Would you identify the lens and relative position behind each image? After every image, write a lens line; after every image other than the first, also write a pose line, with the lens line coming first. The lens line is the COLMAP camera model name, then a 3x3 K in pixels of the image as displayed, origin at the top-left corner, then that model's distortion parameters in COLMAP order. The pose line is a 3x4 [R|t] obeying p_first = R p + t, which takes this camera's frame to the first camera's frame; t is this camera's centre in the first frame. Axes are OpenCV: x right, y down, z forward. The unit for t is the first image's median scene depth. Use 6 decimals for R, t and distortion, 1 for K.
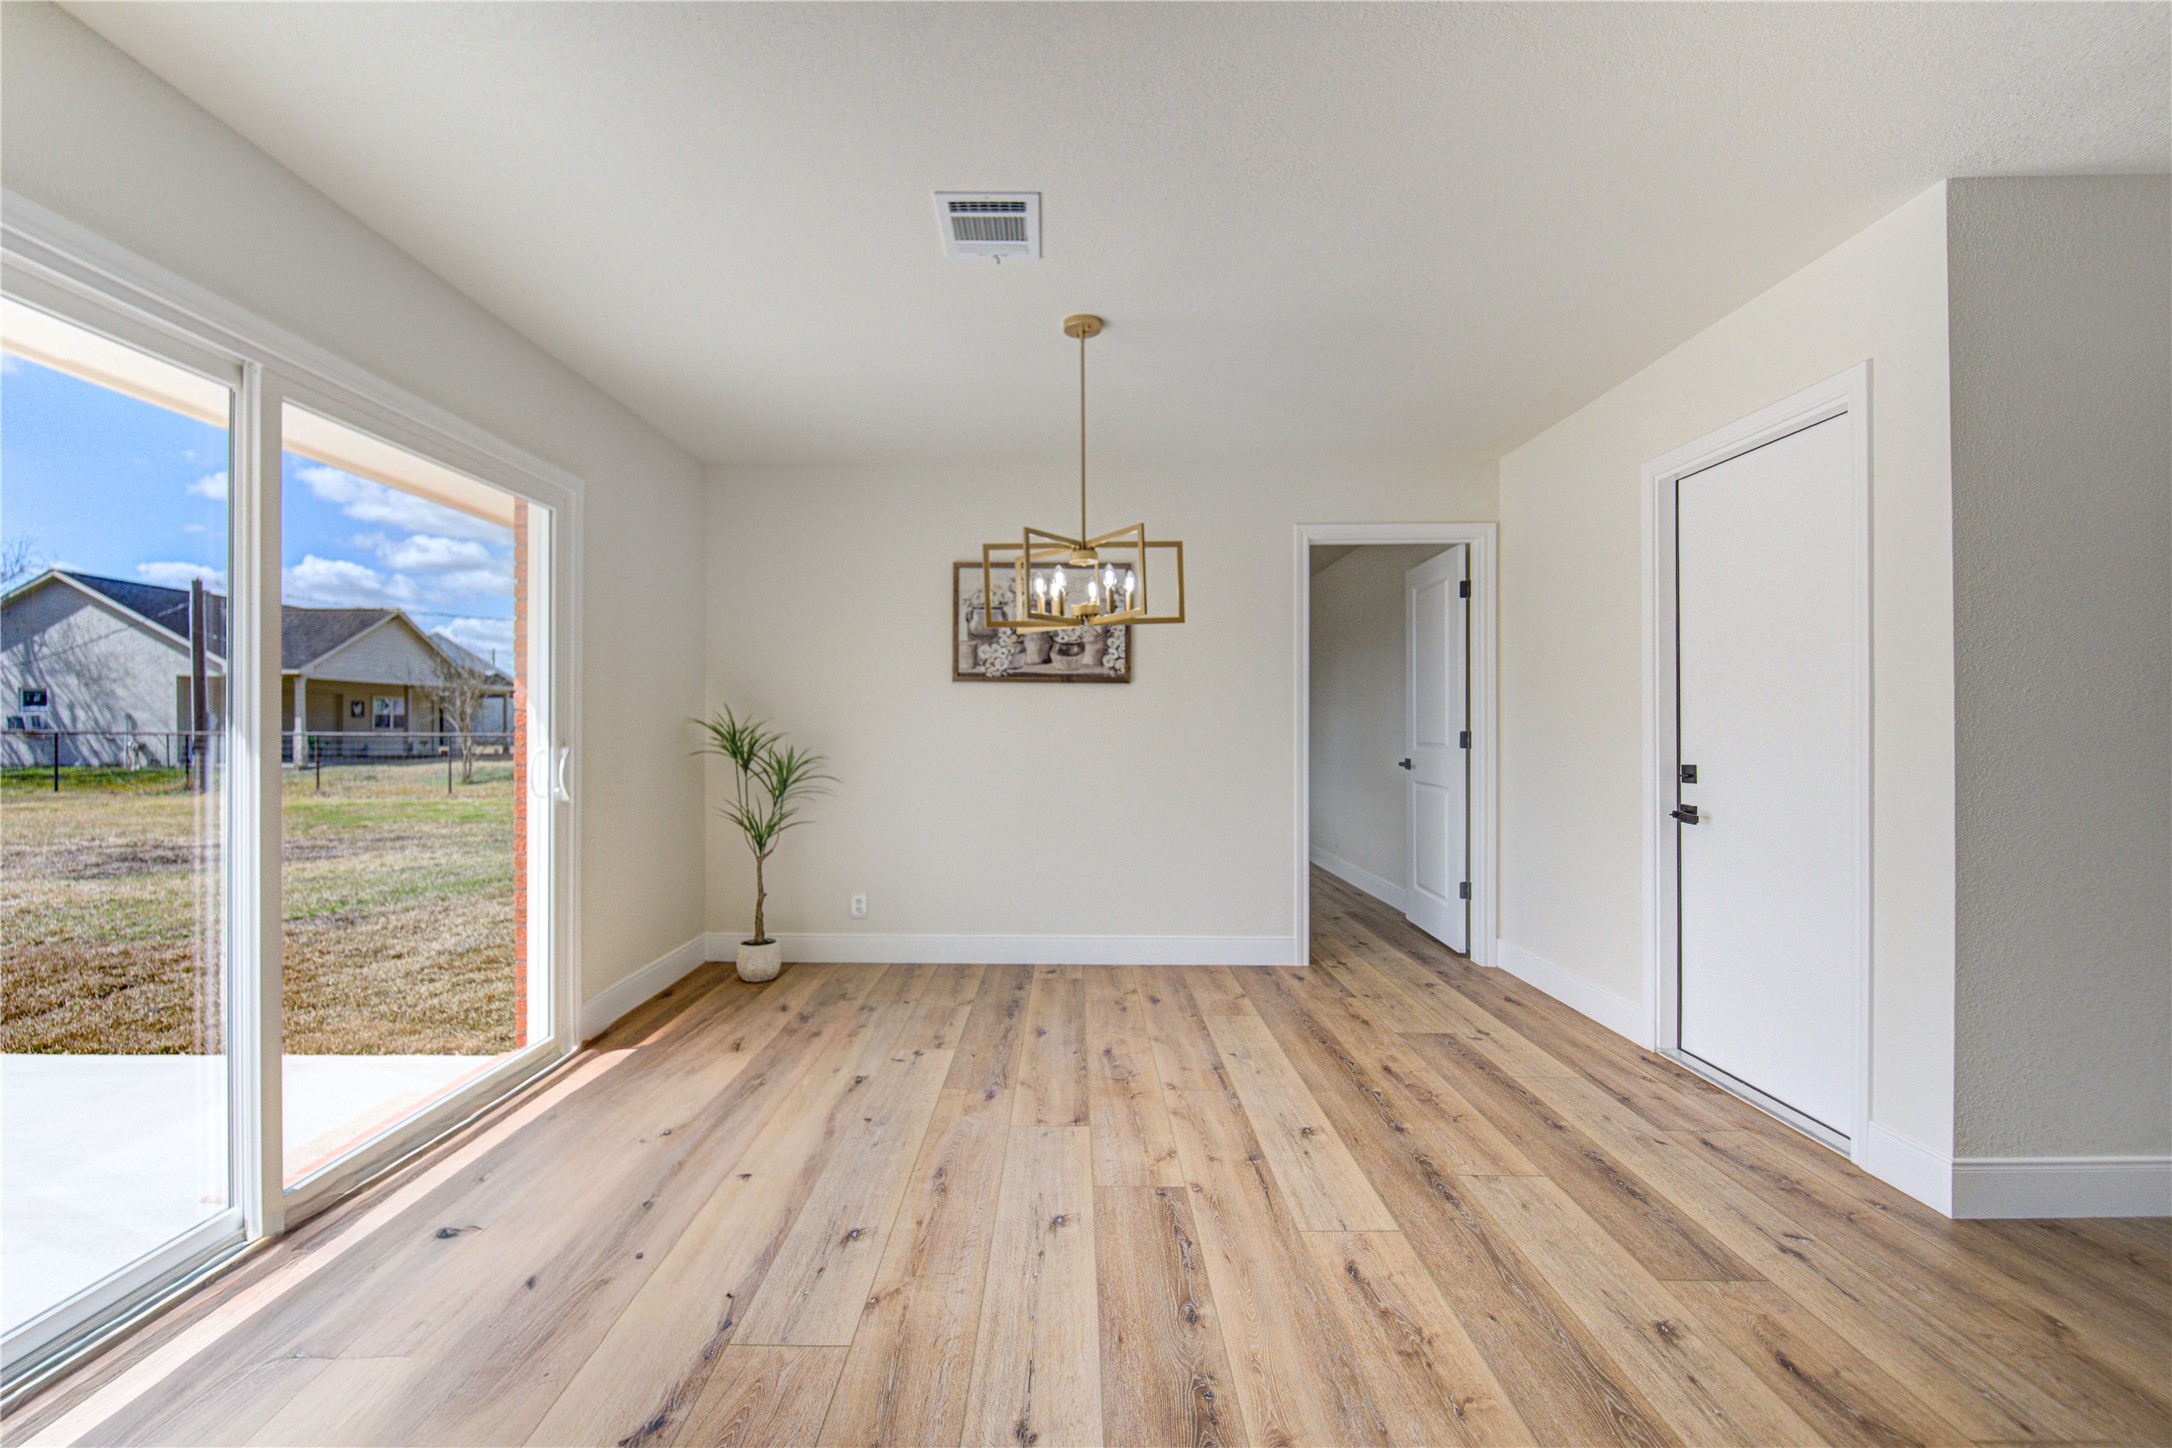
lens RADIAL K [[904.1, 0, 1045.3], [0, 904.1, 730.2], [0, 0, 1]] dist [-0.000071, -0.009157]
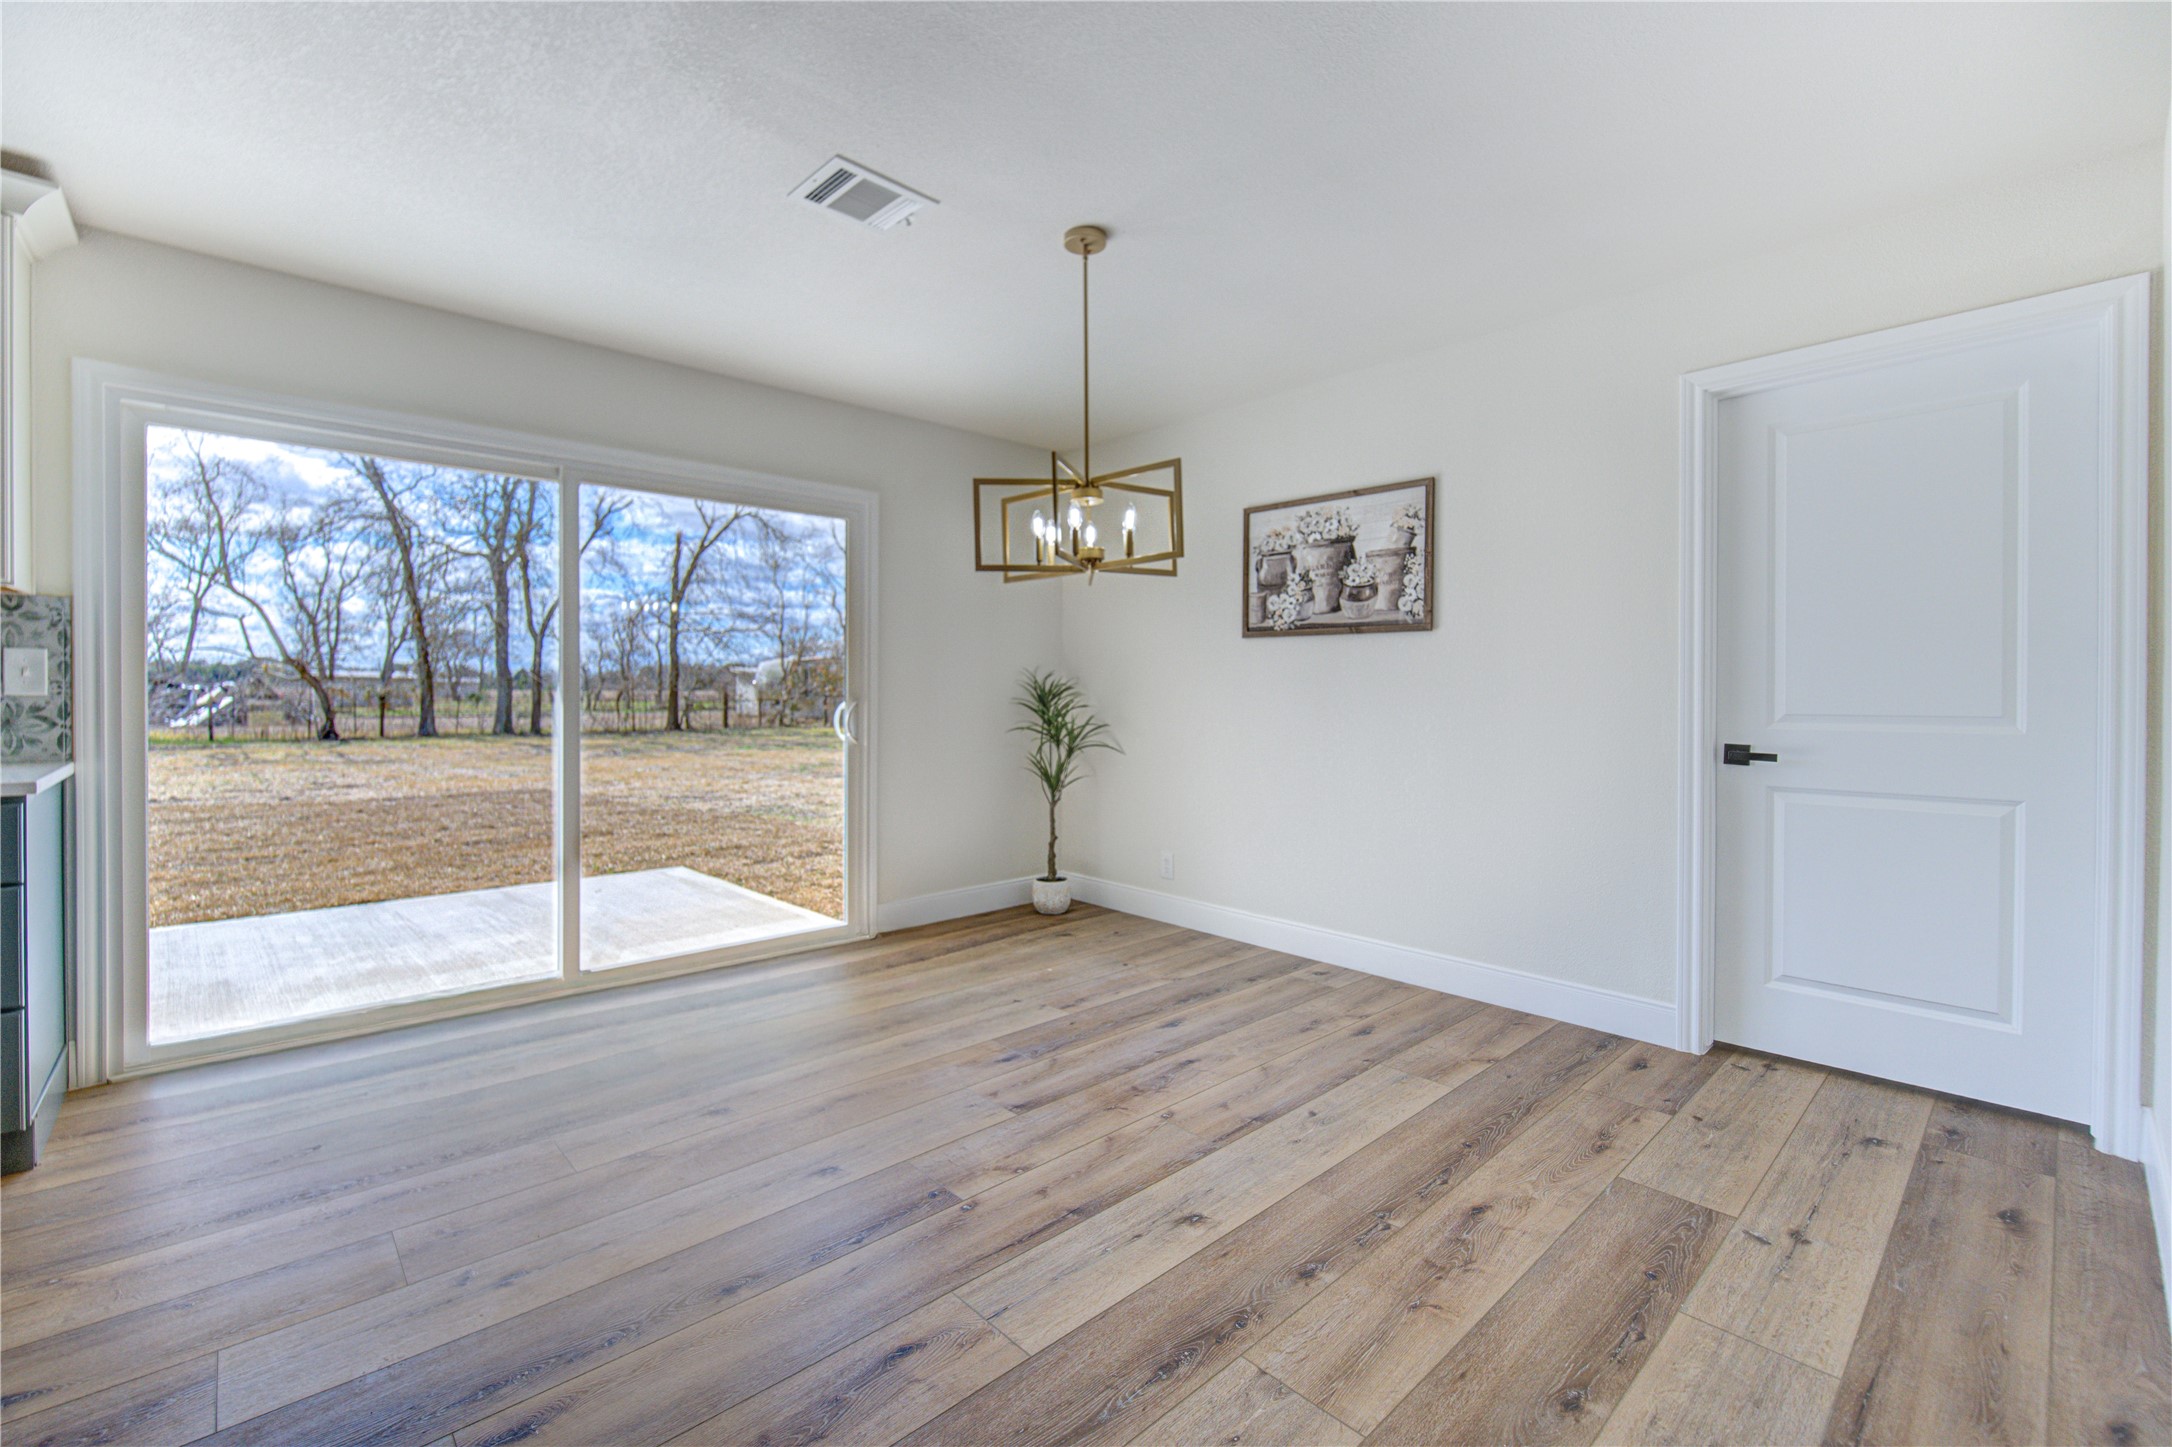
lens RADIAL K [[896.8, 0, 1073.4], [0, 896.8, 696.2], [0, 0, 1]] dist [-0.000173, -0.008726]
pose [[0.697202, 0.005995, -0.716850, 0.518473], [-0.004762, 0.999982, 0.003731, 0.004366], [0.716859, 0.000812, 0.697217, 0.280942]]
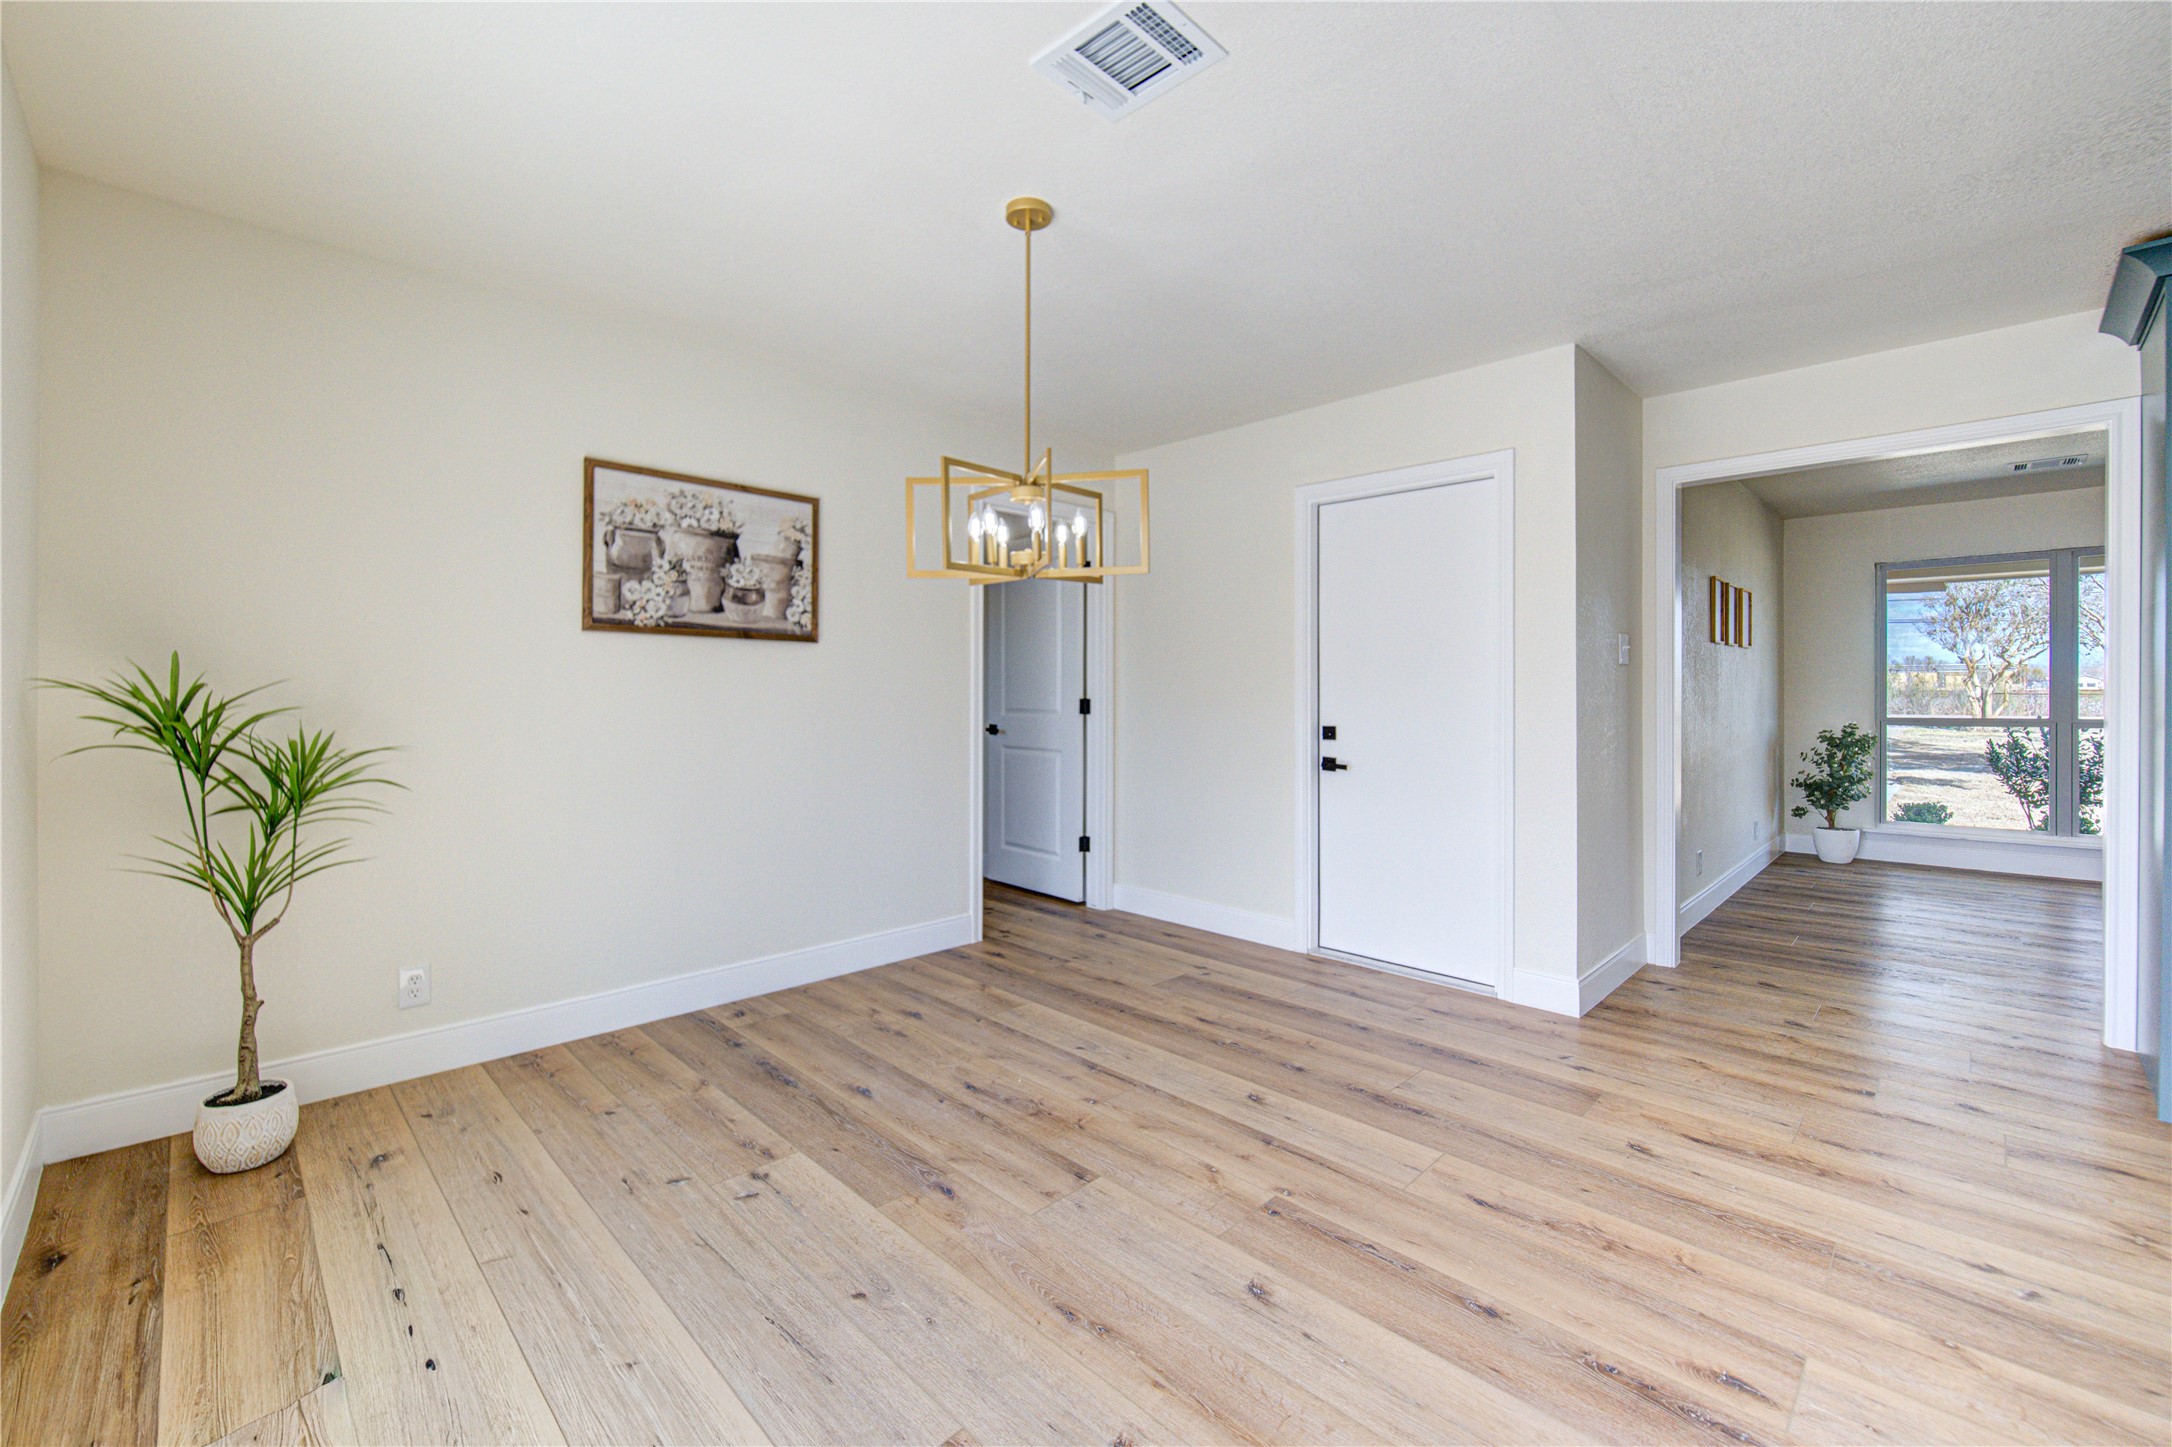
lens RADIAL K [[896.8, 0, 1073.4], [0, 896.8, 696.2], [0, 0, 1]] dist [-0.000173, -0.008726]
pose [[0.698722, -0.001835, 0.715391, -0.393557], [-0.001062, 0.999993, 0.003602, -0.007414], [-0.715392, -0.003276, 0.698715, 0.305996]]
